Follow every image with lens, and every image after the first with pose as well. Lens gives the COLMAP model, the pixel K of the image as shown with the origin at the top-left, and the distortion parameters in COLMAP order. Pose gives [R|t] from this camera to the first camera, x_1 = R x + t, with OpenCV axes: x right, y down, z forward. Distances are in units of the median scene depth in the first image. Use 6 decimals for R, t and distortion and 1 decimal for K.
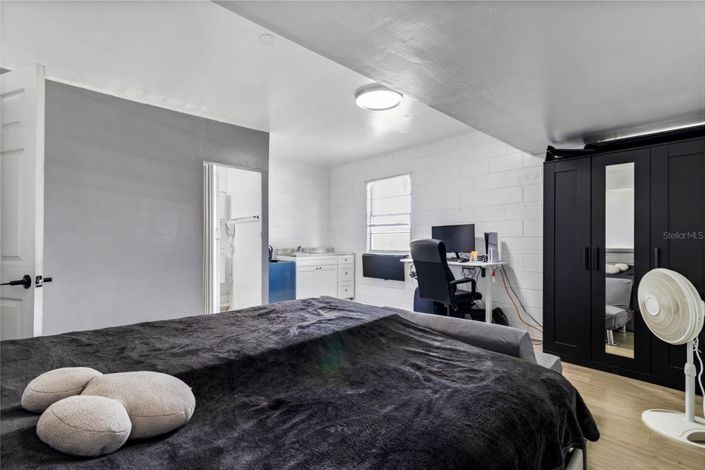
lens RADIAL K [[332.2, 0, 352.5], [0, 332.2, 237.1], [0, 0, 1]] dist [-0.000412, 0.000075]
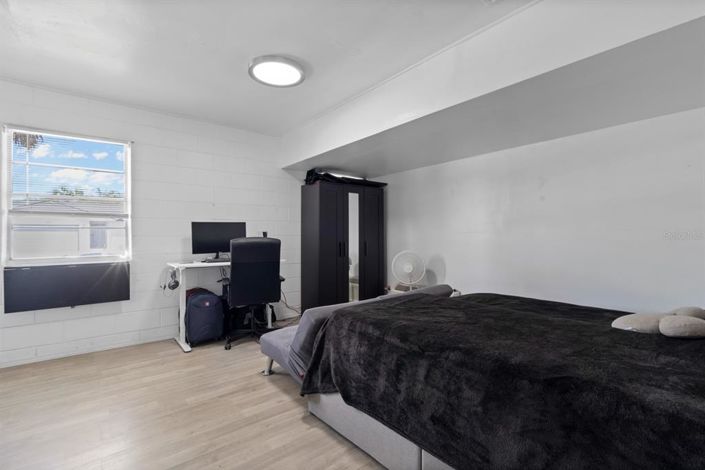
lens RADIAL K [[332.2, 0, 352.4], [0, 332.2, 236.4], [0, 0, 1]] dist [-0.000412, 0.000075]
pose [[0.052302, 0.004078, 0.998623, -0.608287], [-0.004542, 0.999982, -0.003846, 0.004857], [-0.998621, -0.004335, 0.052320, 0.628615]]
